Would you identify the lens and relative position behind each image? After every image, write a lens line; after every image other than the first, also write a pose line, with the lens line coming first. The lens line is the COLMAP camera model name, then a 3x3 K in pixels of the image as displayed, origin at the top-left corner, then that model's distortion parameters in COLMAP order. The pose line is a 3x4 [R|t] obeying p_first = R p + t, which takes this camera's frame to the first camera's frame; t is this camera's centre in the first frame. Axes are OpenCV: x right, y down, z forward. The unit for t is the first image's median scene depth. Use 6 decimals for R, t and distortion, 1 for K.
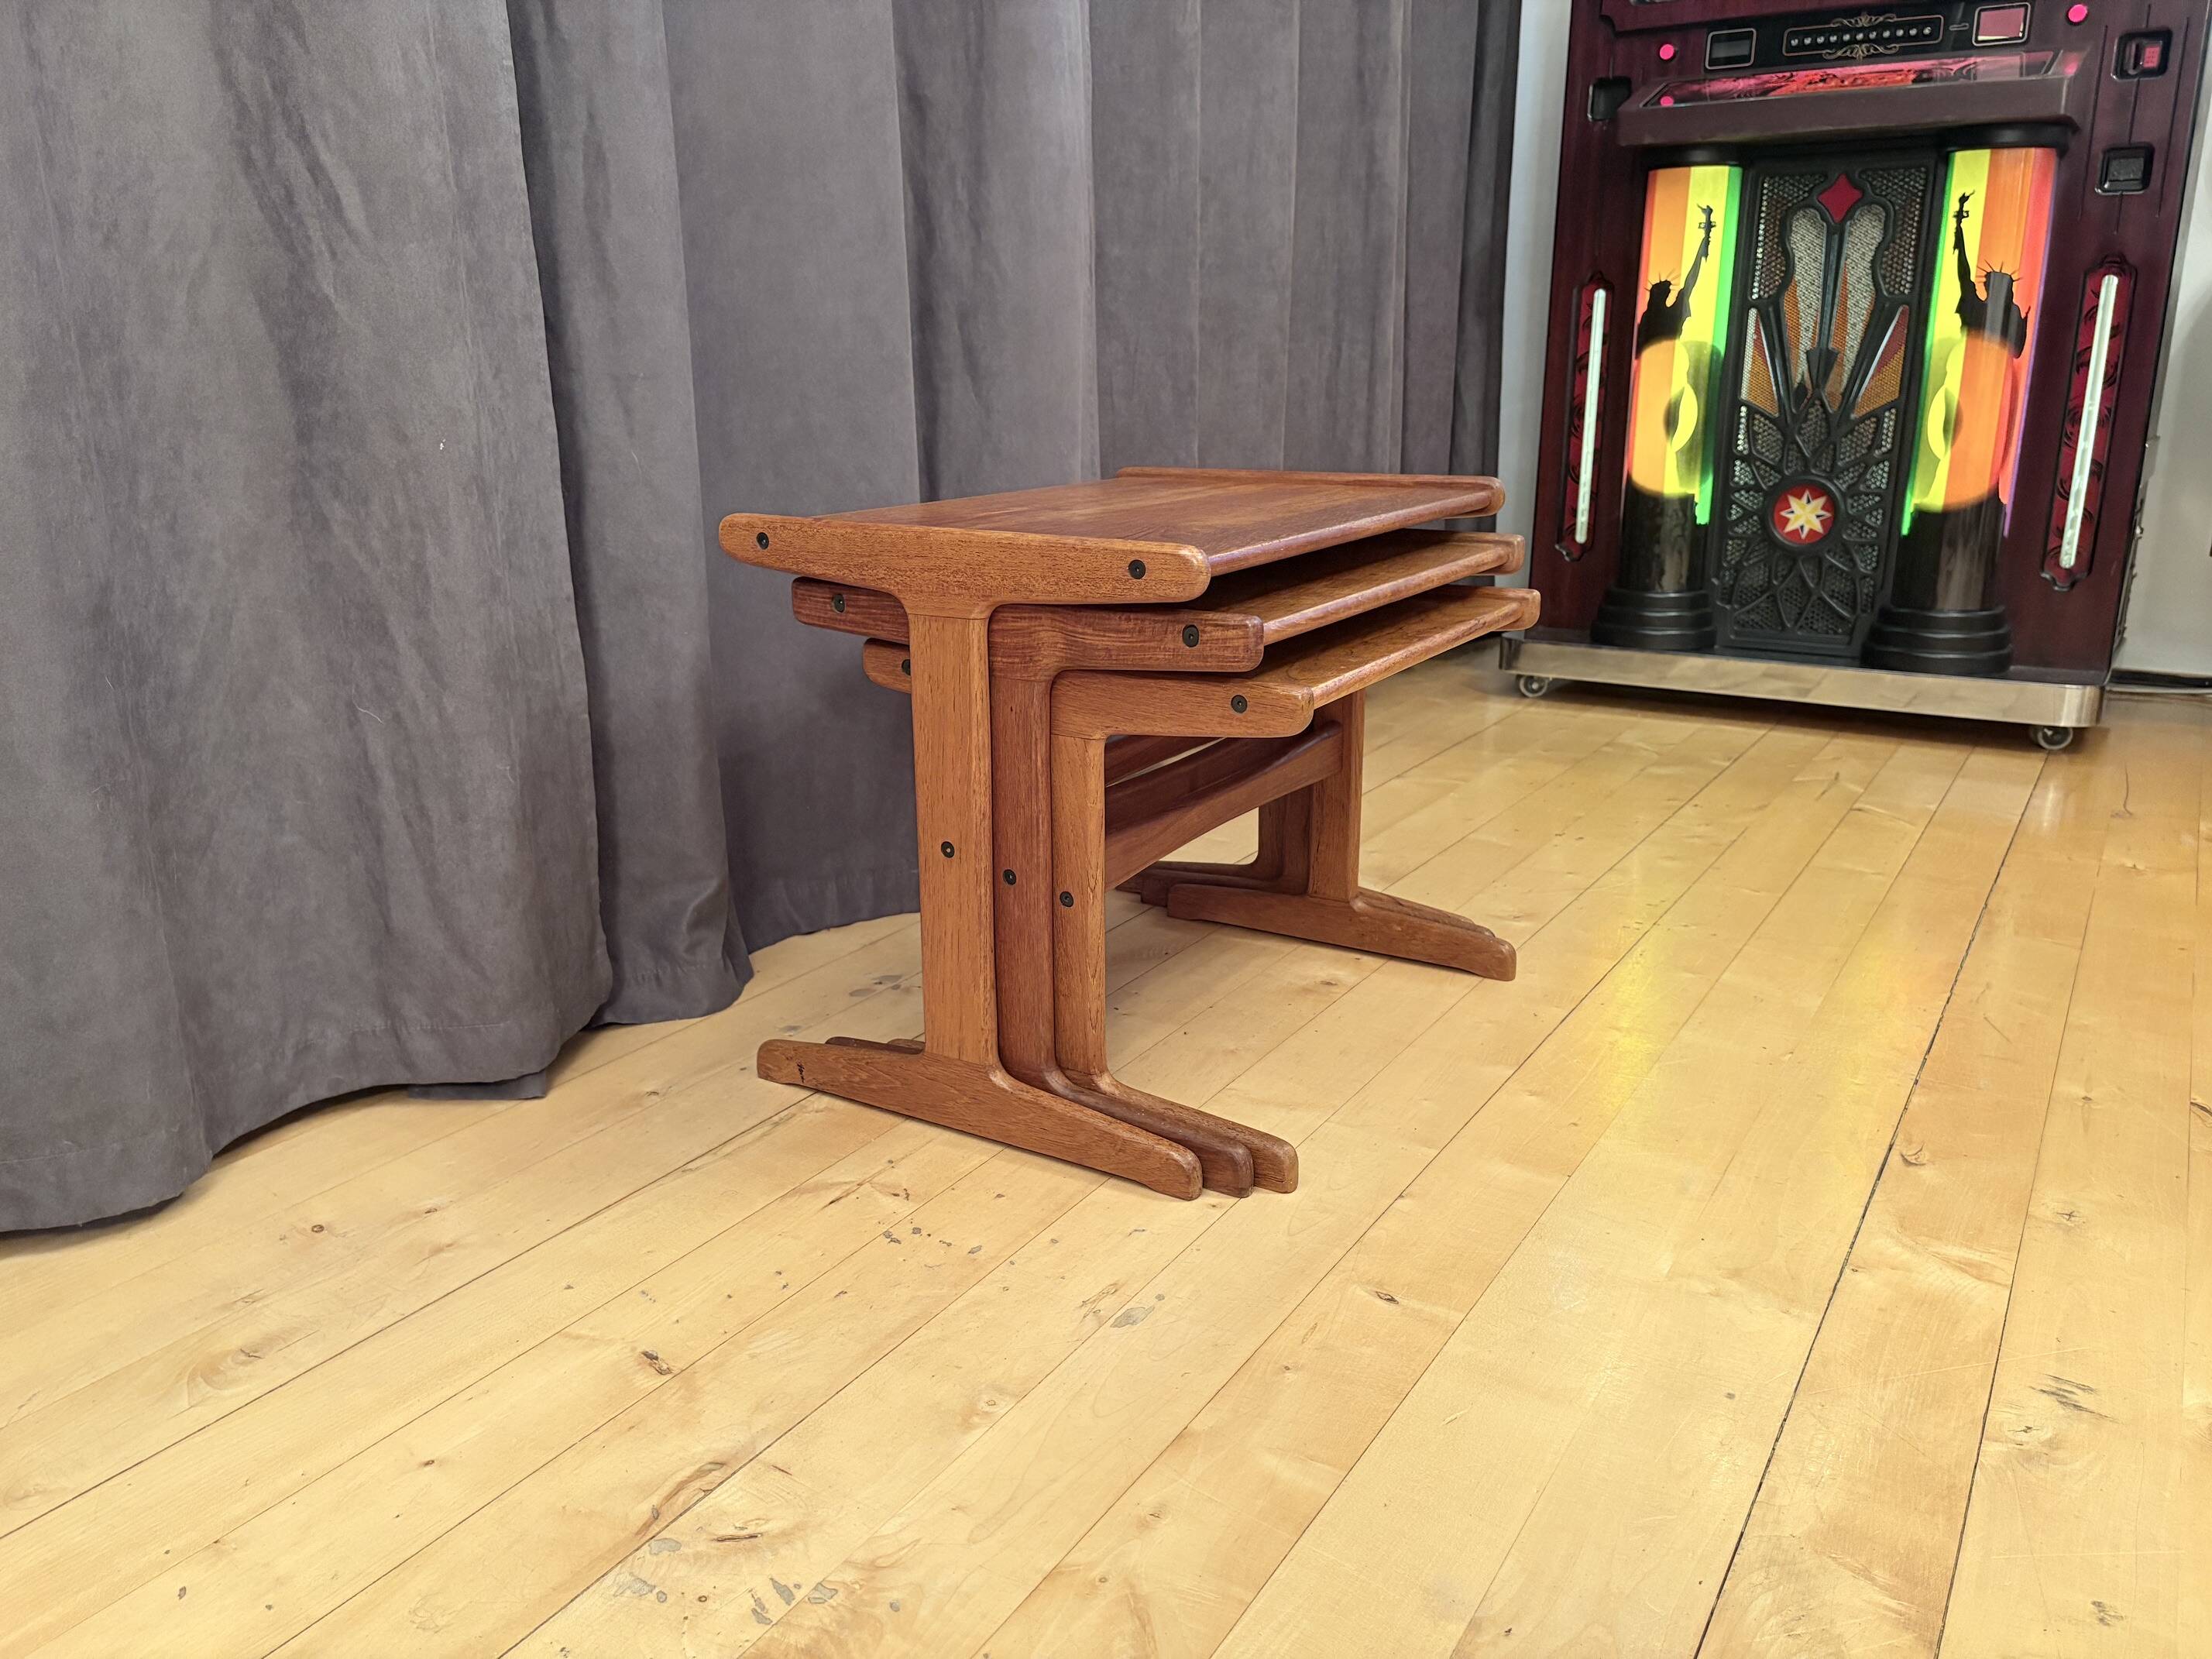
lens RADIAL K [[1688.8, 0, 1101.5], [0, 1688.8, 833.9], [0, 0, 1]] dist [0.016686, -0.002152]
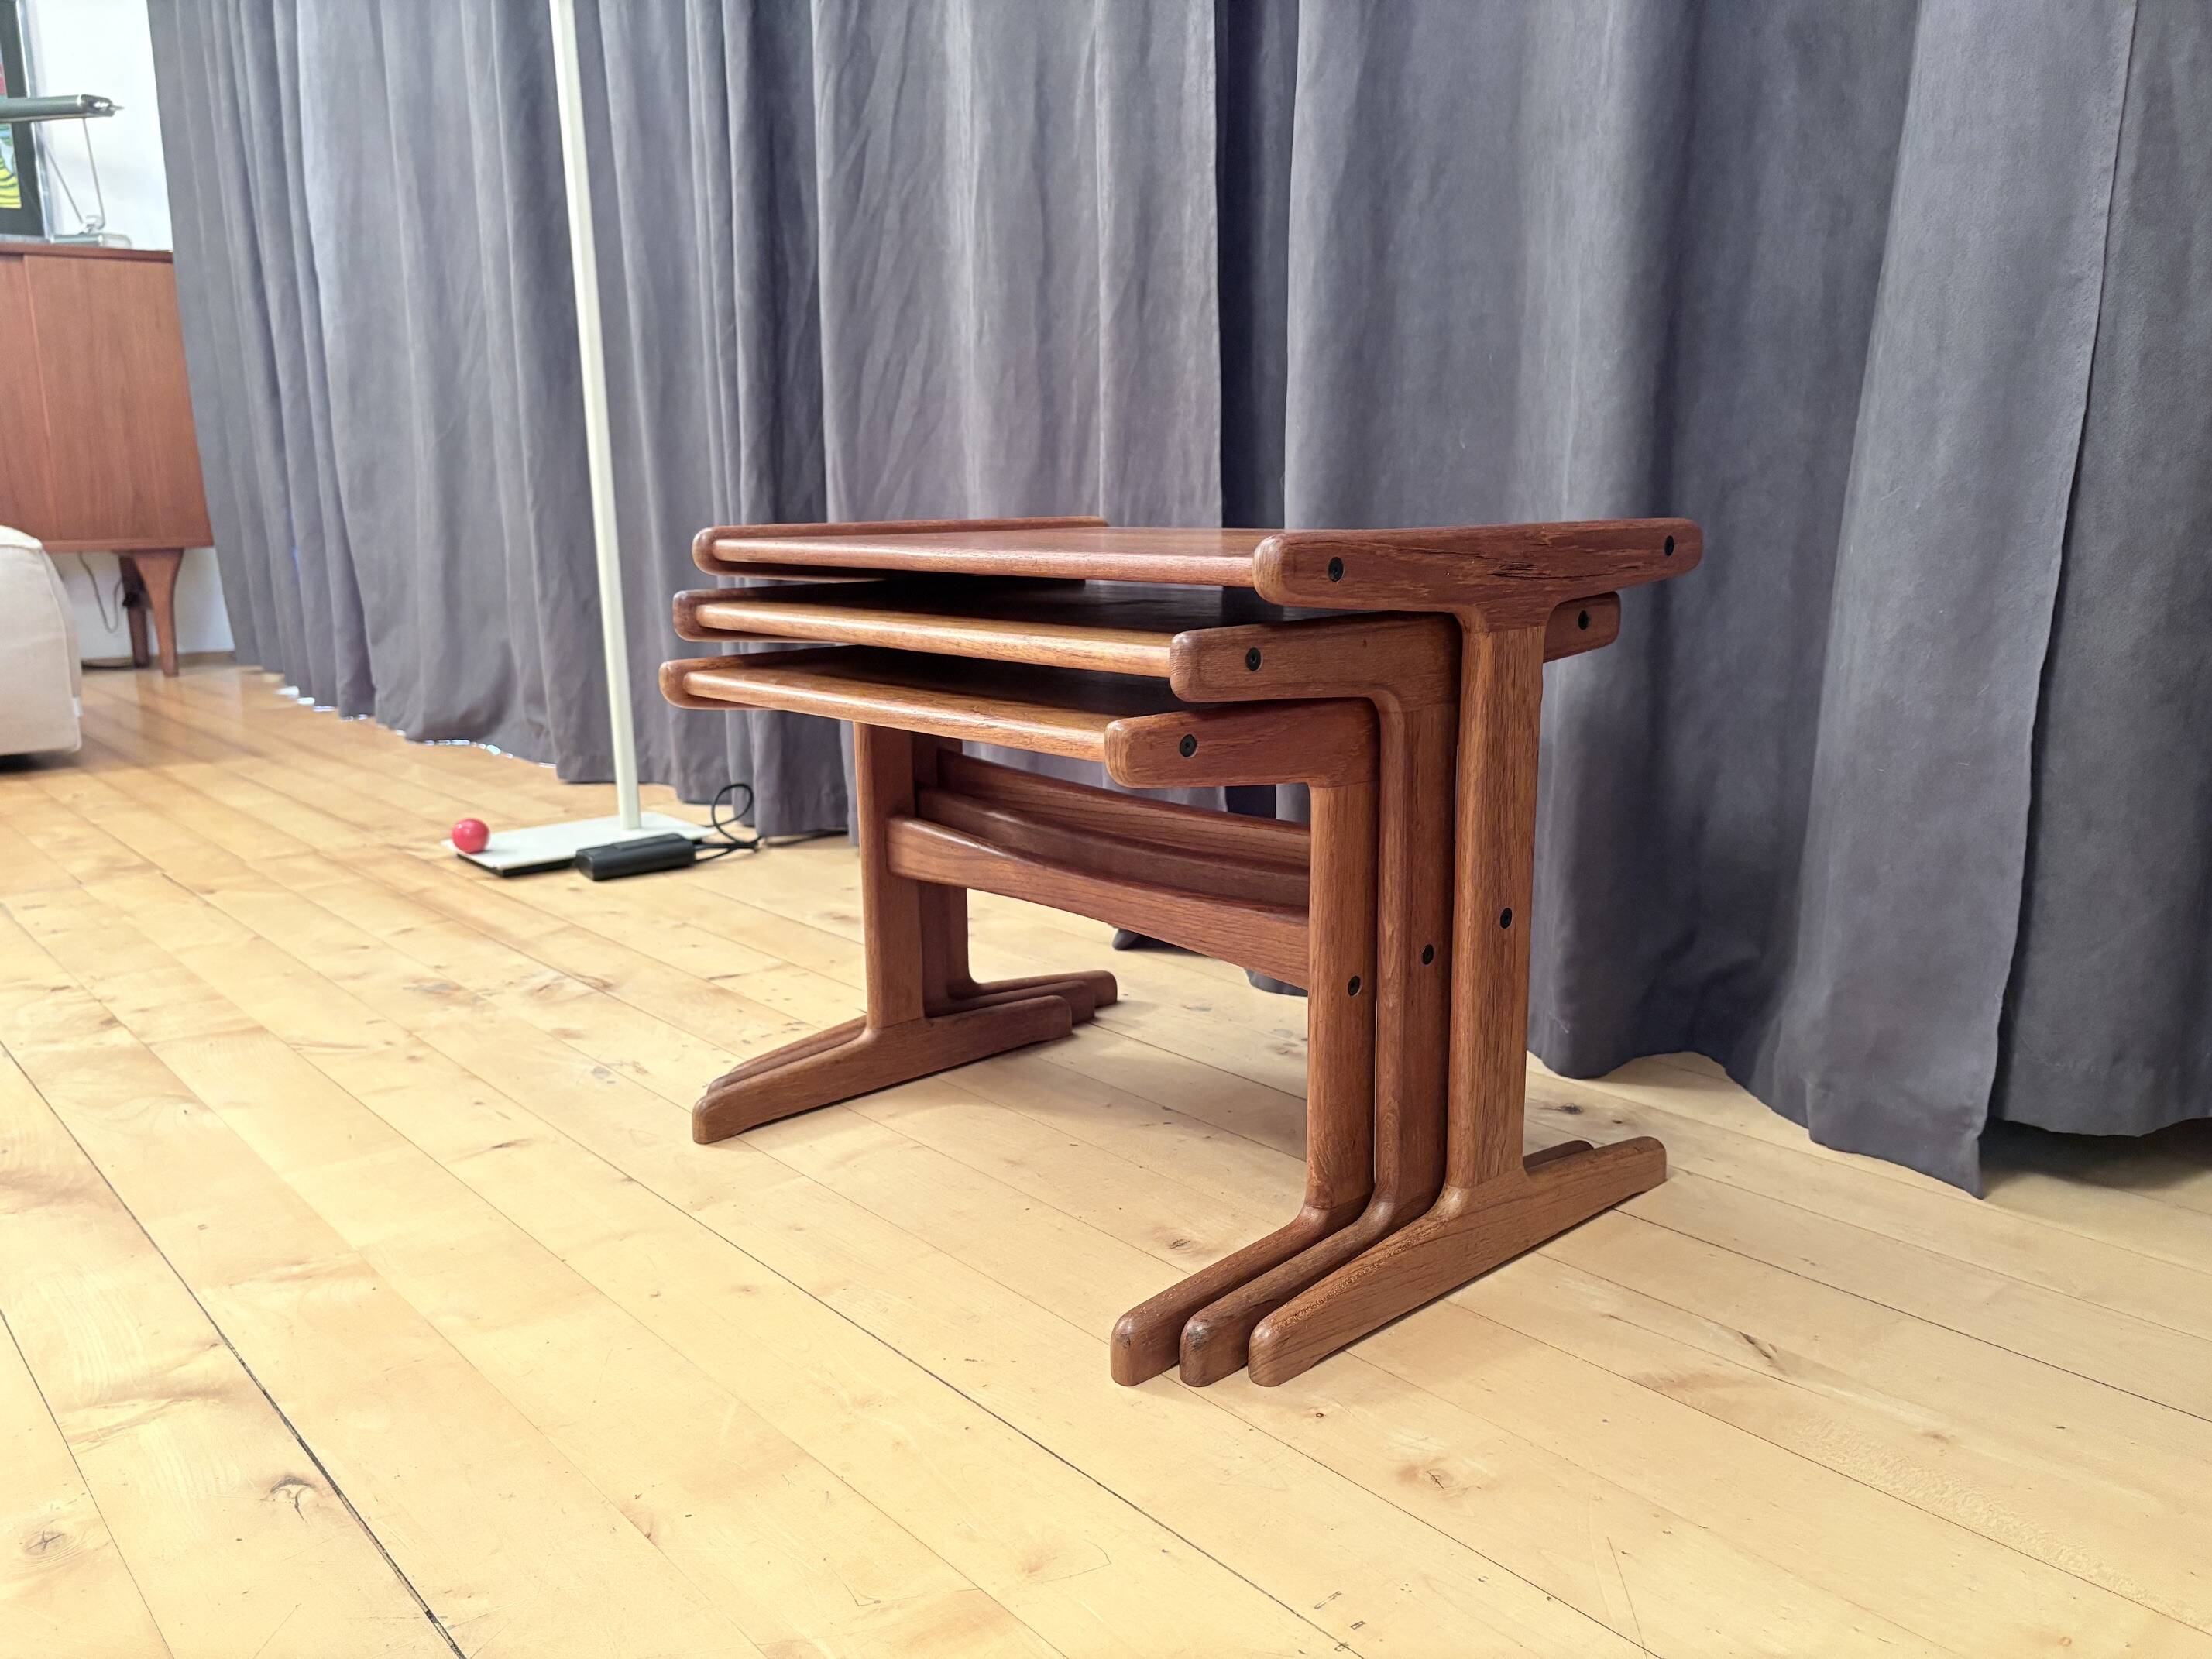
lens RADIAL K [[1685.7, 0, 1107.4], [0, 1685.7, 836.6], [0, 0, 1]] dist [0.034258, -0.034441]
pose [[-0.292647, 0.203796, -0.934251, 0.899676], [-0.252911, 0.925735, 0.281161, -0.301133], [0.922168, 0.318563, -0.219372, 1.275646]]
